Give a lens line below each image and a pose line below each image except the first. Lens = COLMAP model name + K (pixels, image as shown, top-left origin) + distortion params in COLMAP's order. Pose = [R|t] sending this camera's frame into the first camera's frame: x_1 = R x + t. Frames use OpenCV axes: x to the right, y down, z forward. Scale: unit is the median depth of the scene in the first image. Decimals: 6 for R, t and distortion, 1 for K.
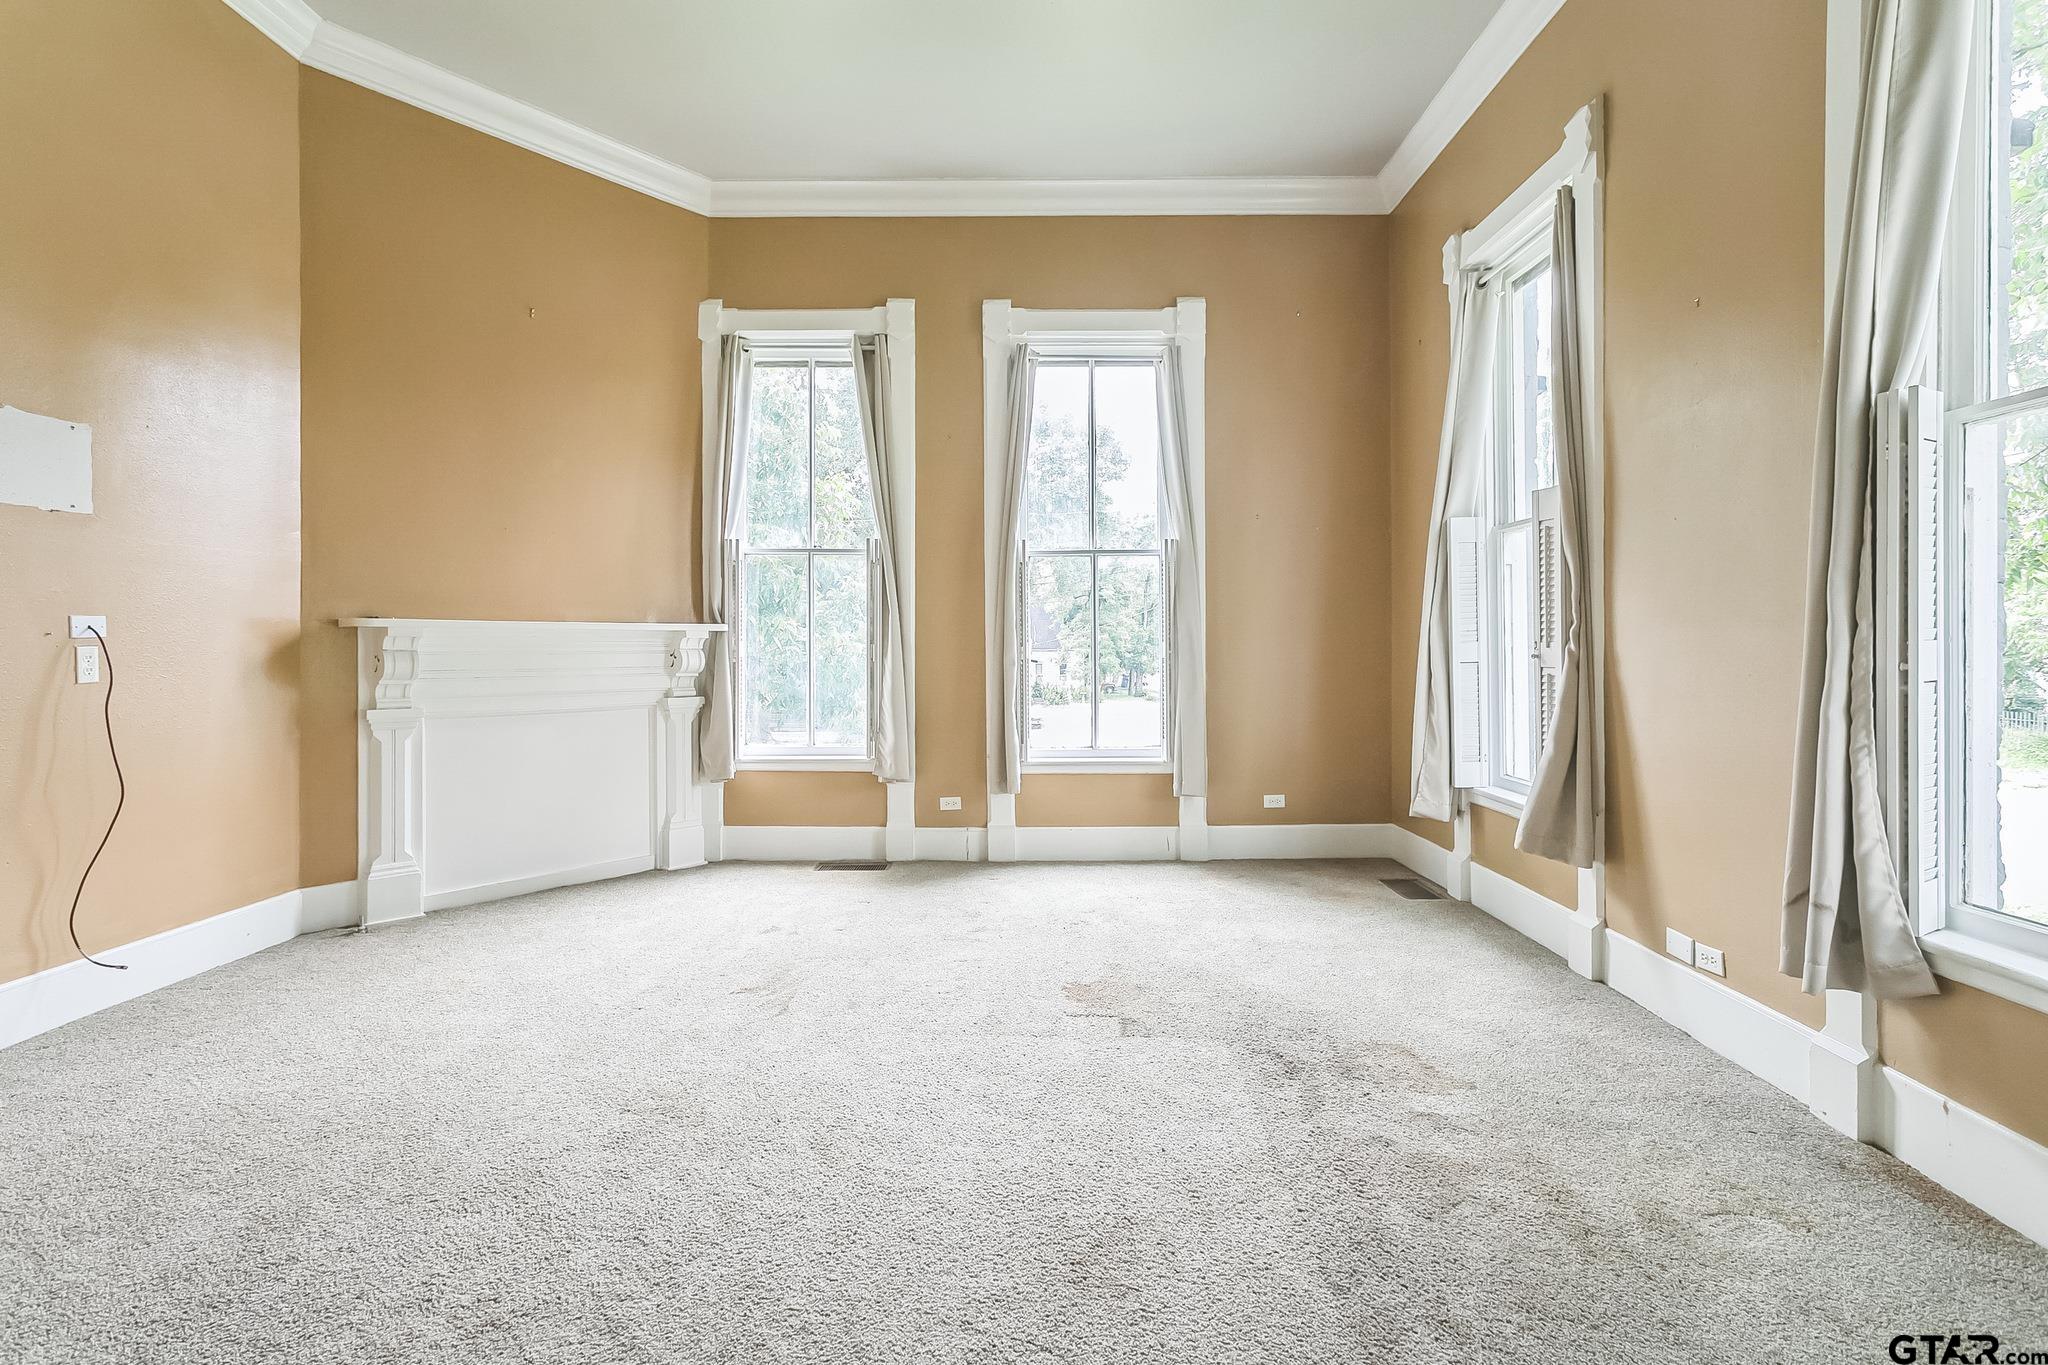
lens RADIAL K [[1001.8, 0, 1020.4], [0, 1001.8, 648.5], [0, 0, 1]] dist [0.000979, 0.000043]
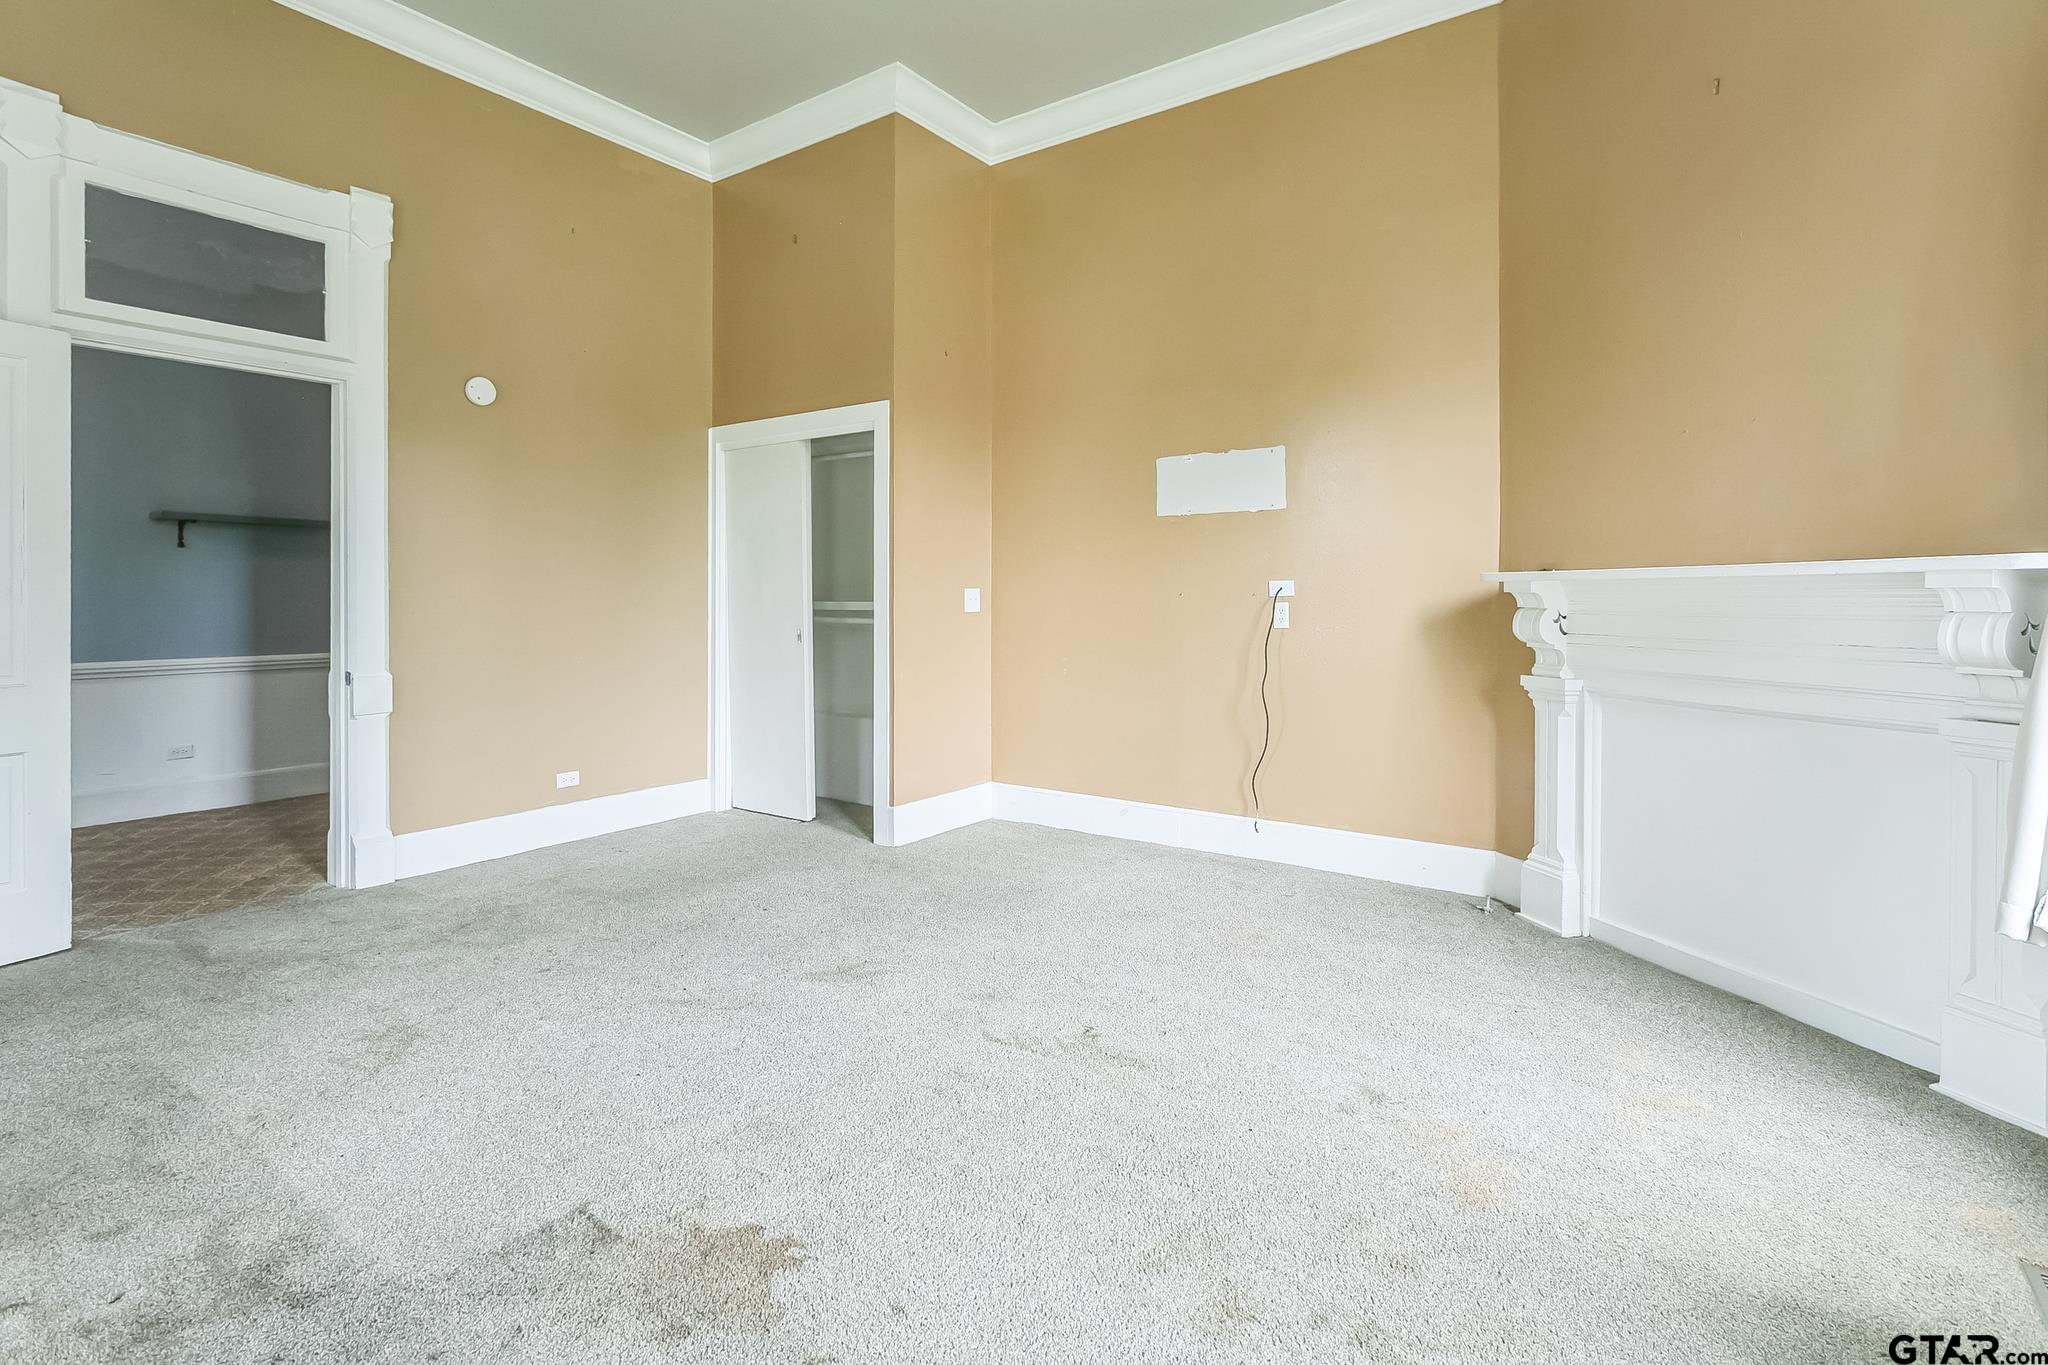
lens RADIAL K [[997.1, 0, 1022.1], [0, 997.1, 614.7], [0, 0, 1]] dist [0.000859, 0.000308]
pose [[-0.561989, 0.013436, -0.827036, 0.439156], [-0.002332, 0.999838, 0.017828, -0.009573], [0.827142, 0.011948, -0.561867, 1.485673]]
